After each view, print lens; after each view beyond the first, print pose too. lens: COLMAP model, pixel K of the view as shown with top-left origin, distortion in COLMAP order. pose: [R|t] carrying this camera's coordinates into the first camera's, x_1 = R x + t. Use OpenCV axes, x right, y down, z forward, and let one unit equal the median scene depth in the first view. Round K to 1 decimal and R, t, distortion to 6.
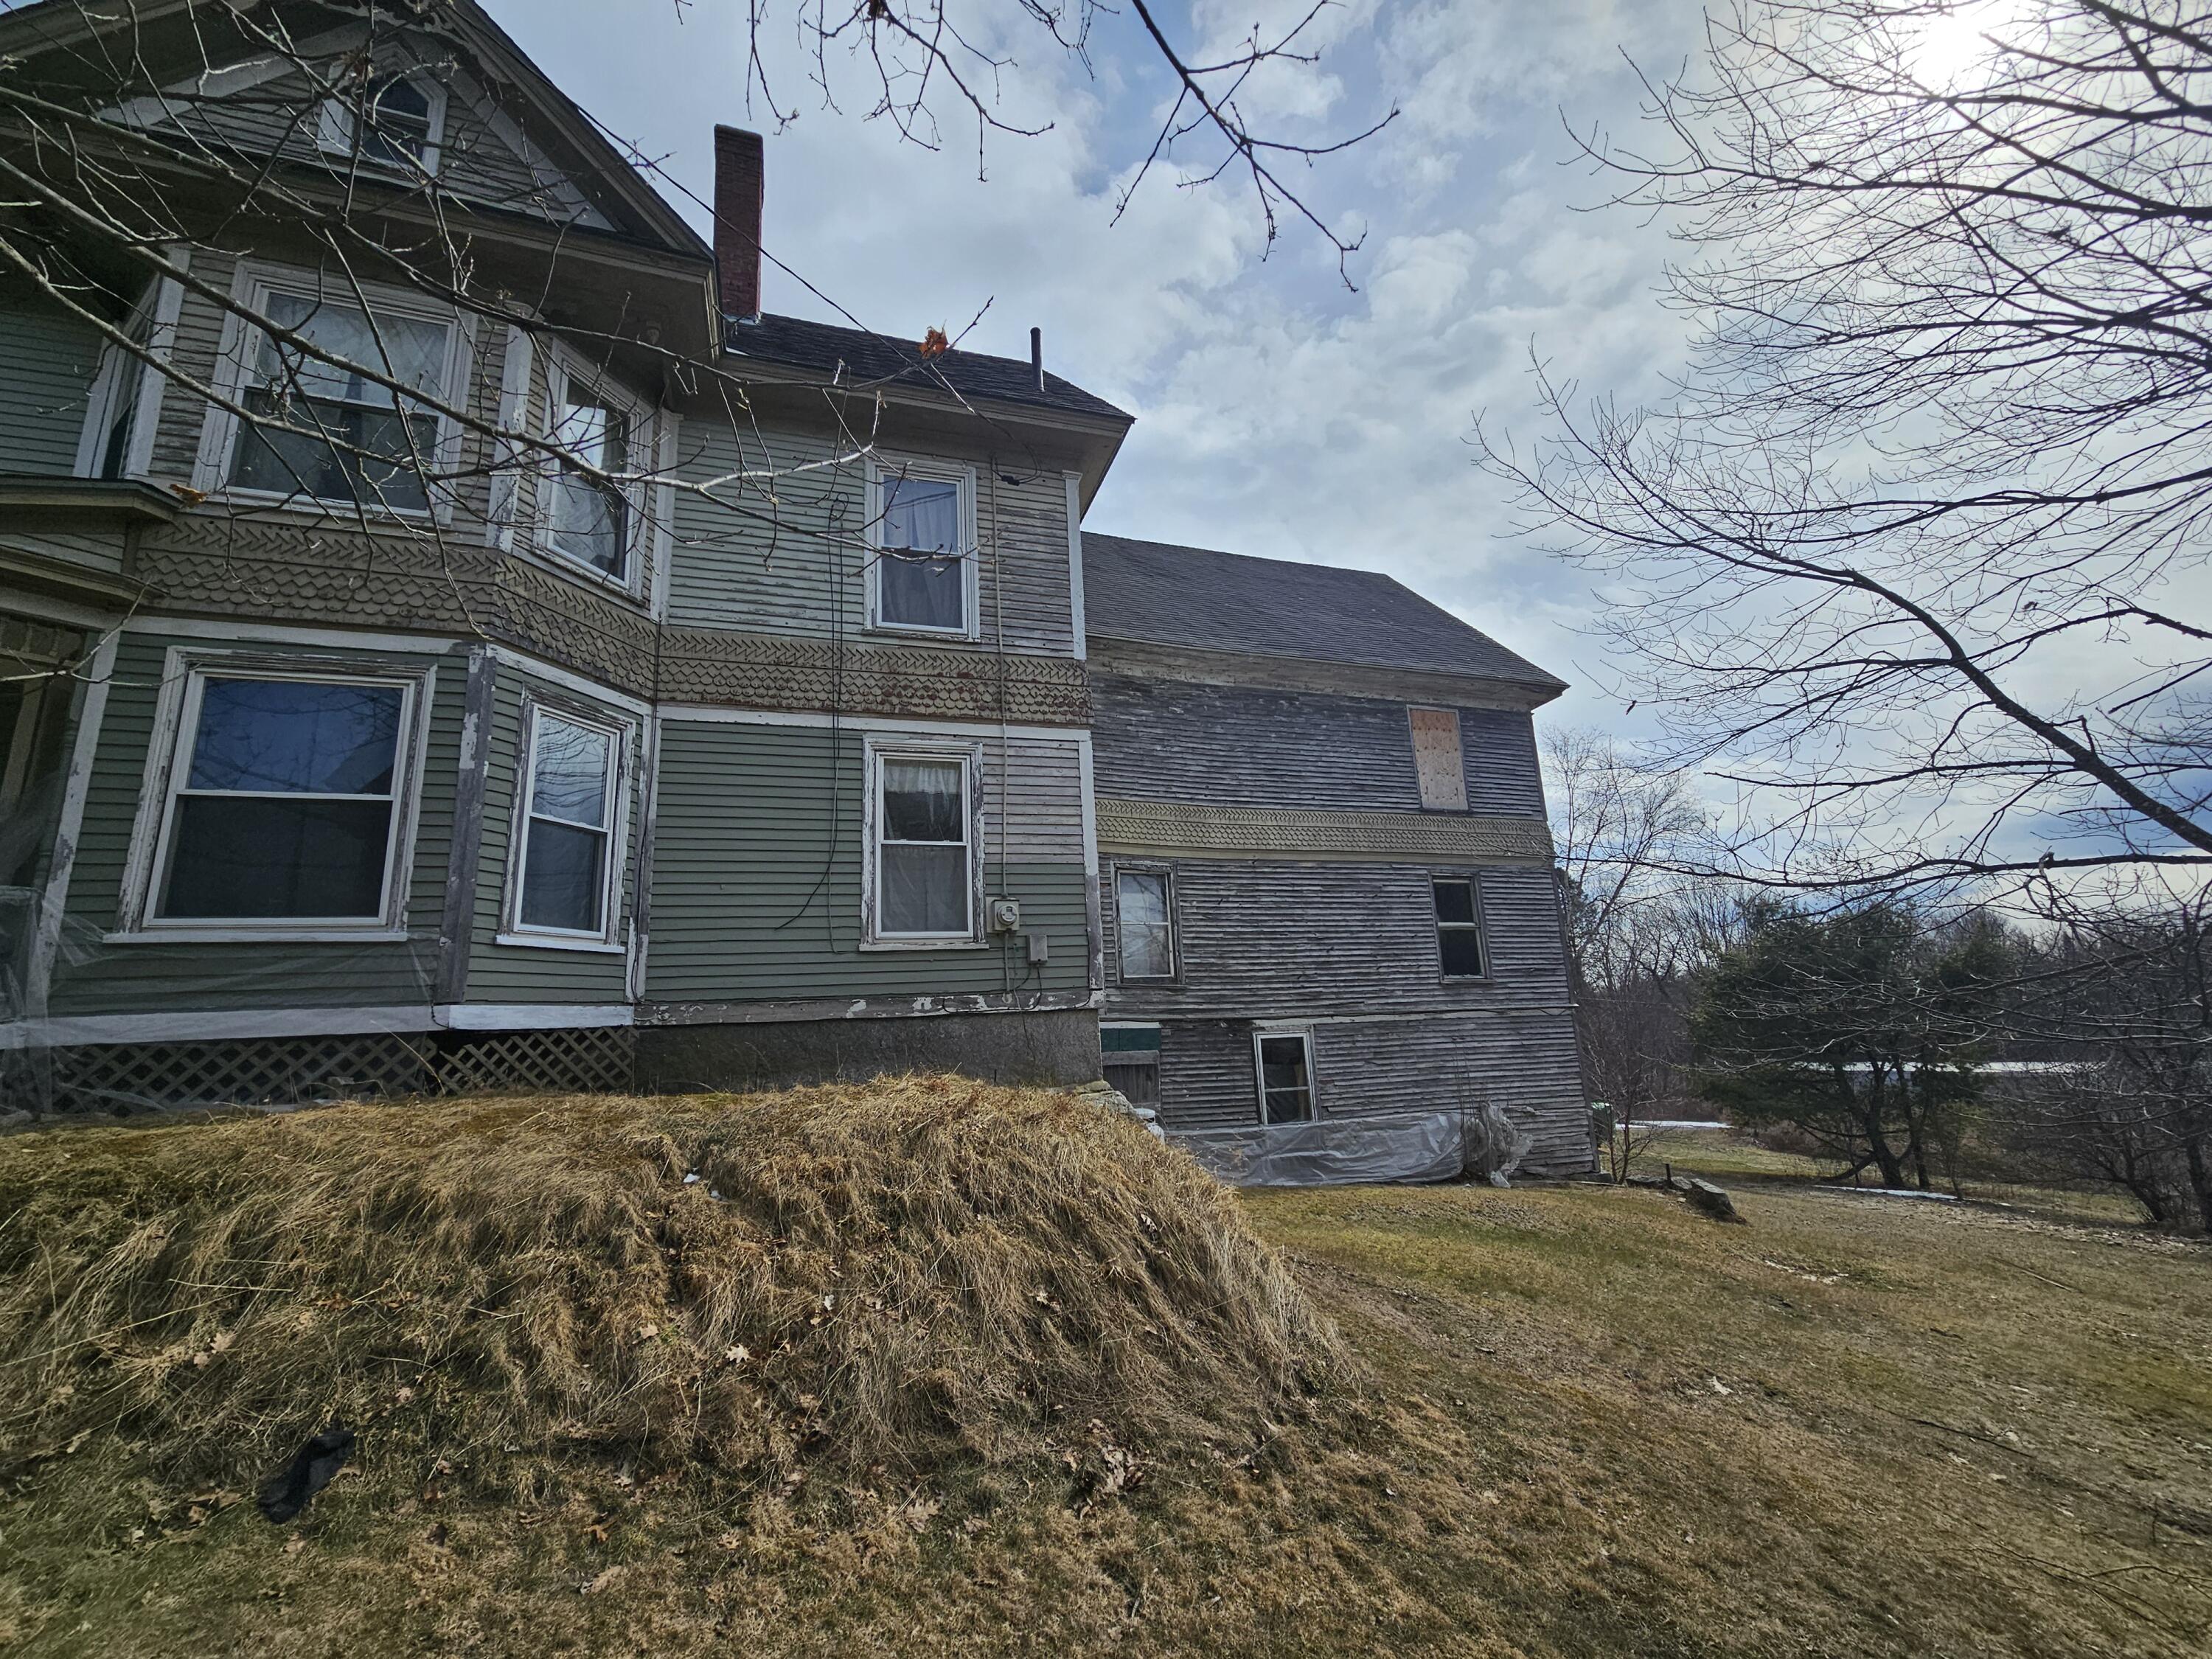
lens RADIAL K [[897.3, 0, 1106.0], [0, 897.3, 829.5], [0, 0, 1]] dist [-0.000377, -0.000020]
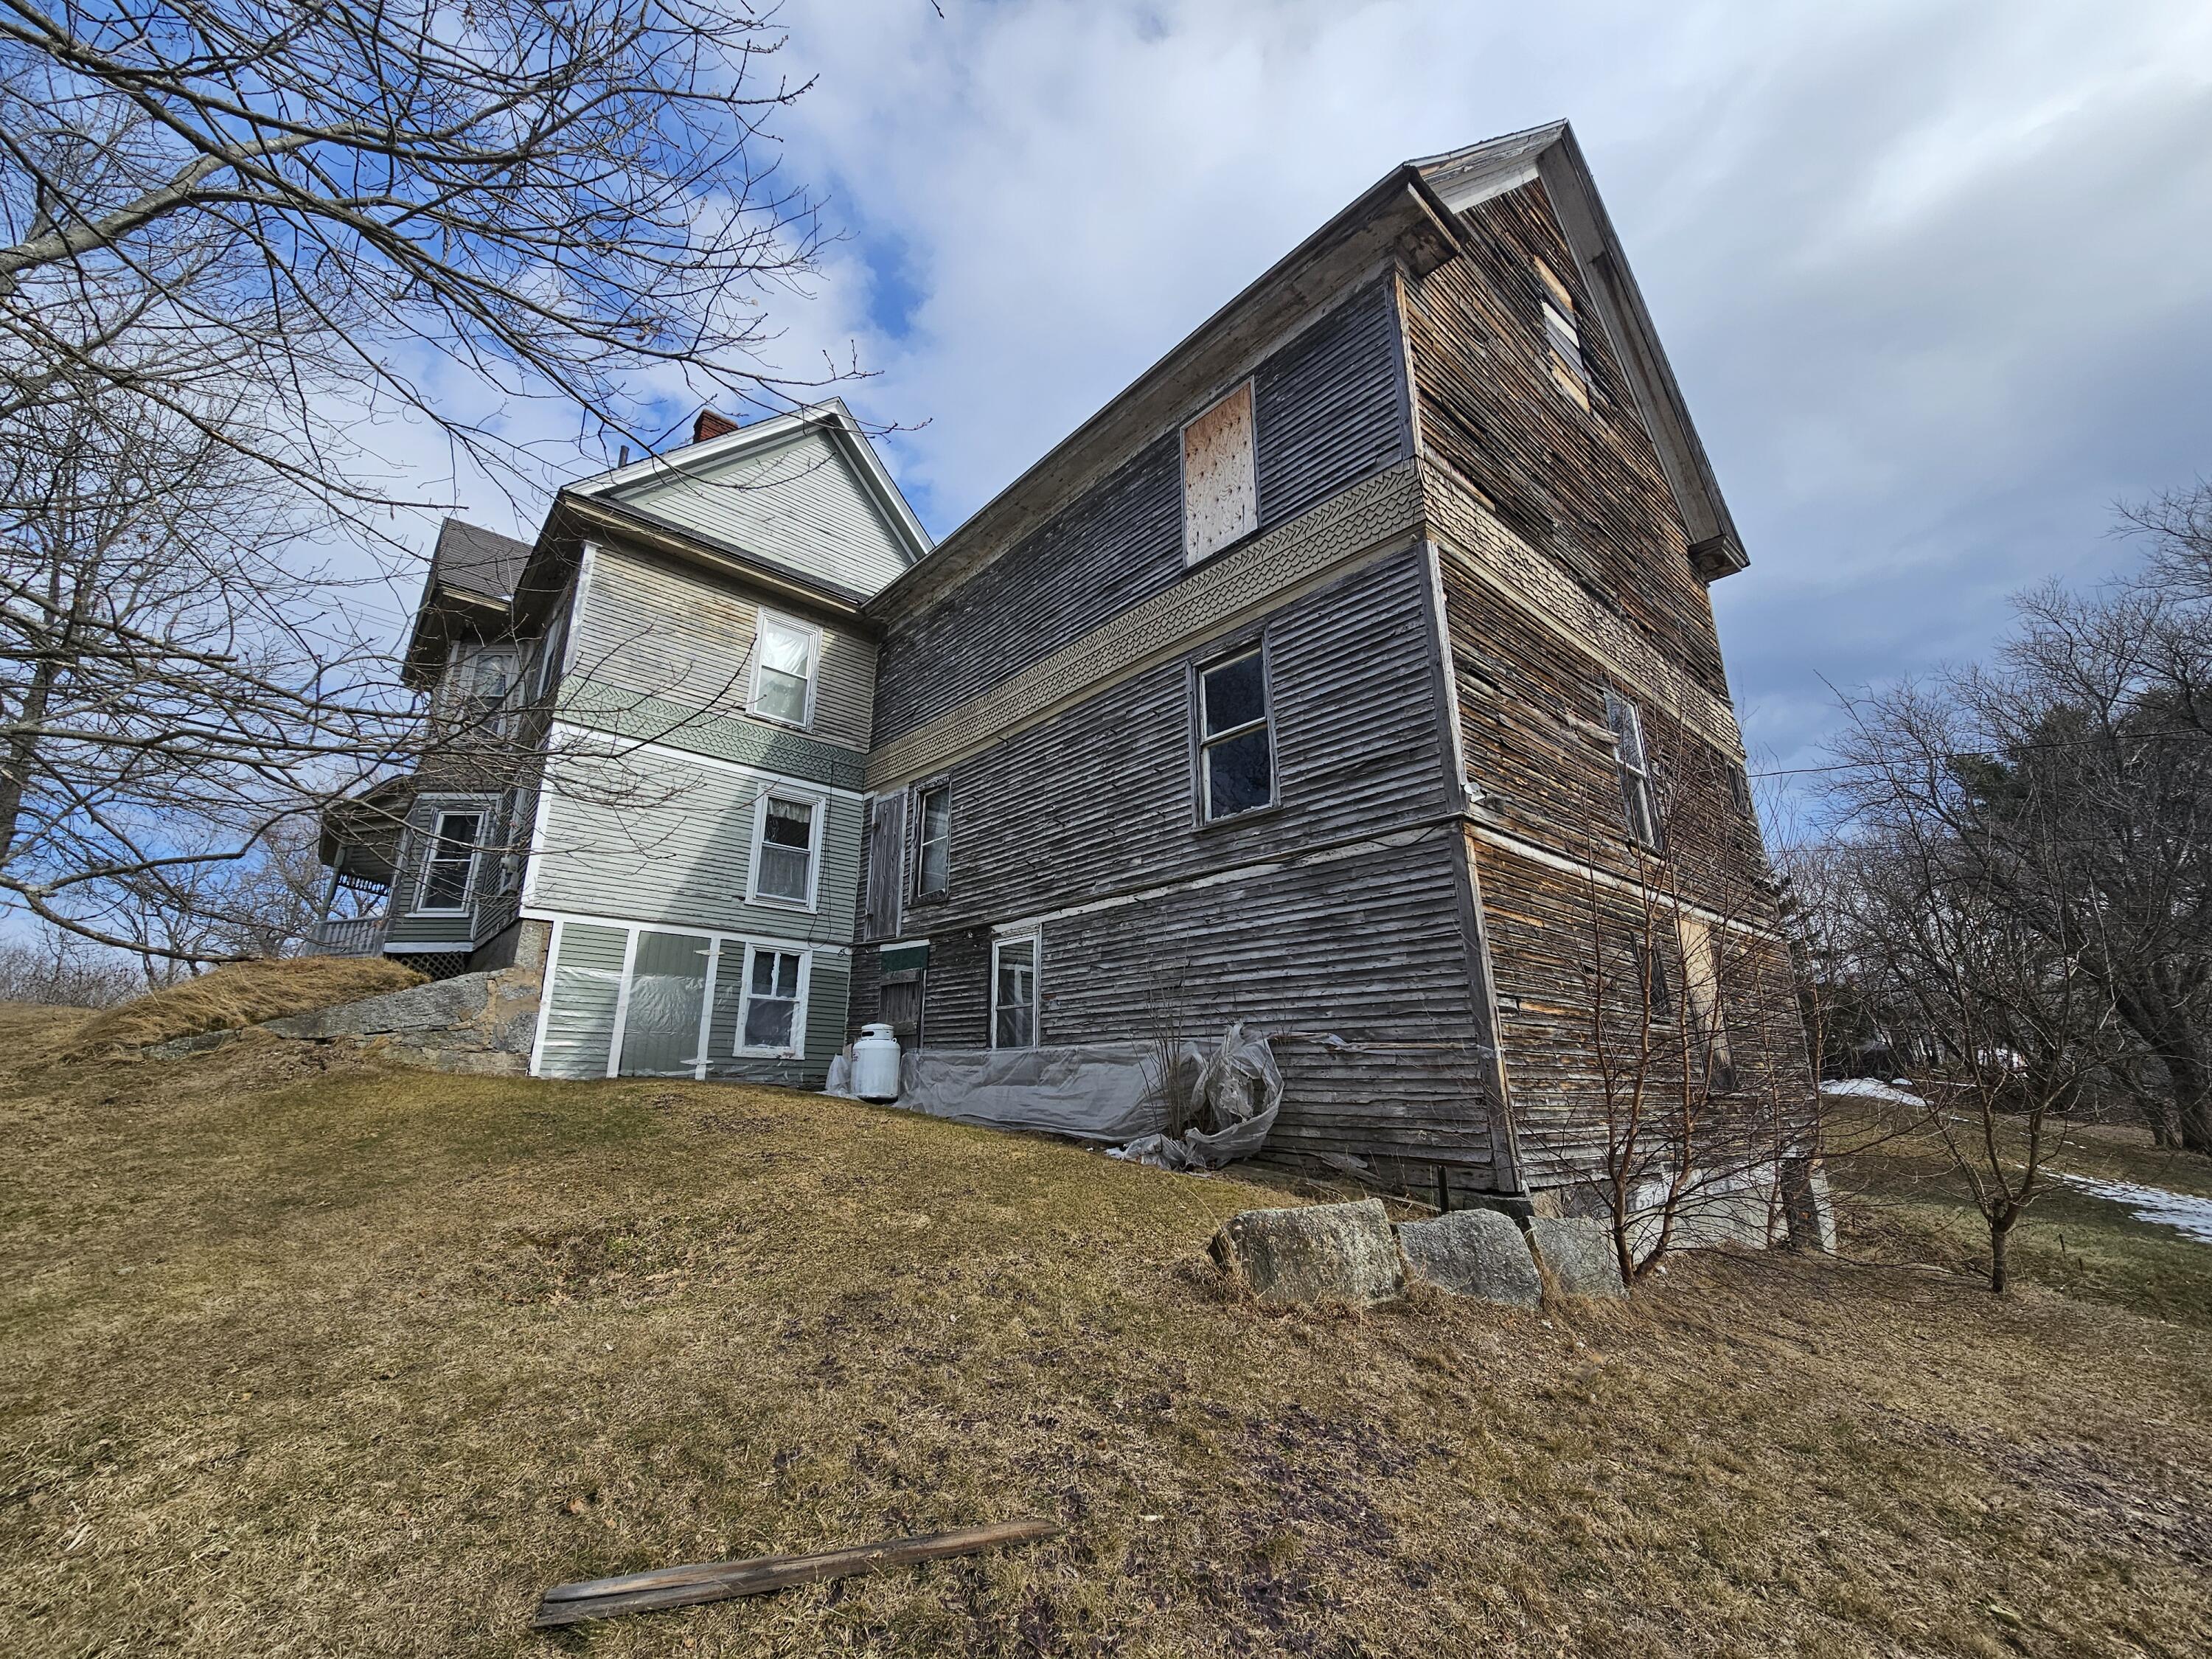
lens RADIAL K [[897.3, 0, 1106.0], [0, 897.3, 829.5], [0, 0, 1]] dist [-0.000377, -0.000020]
pose [[0.400595, -0.216084, -0.890411, 0.939927], [0.189791, 0.970286, -0.150082, 0.262198], [0.896383, -0.108870, 0.429703, 0.720740]]
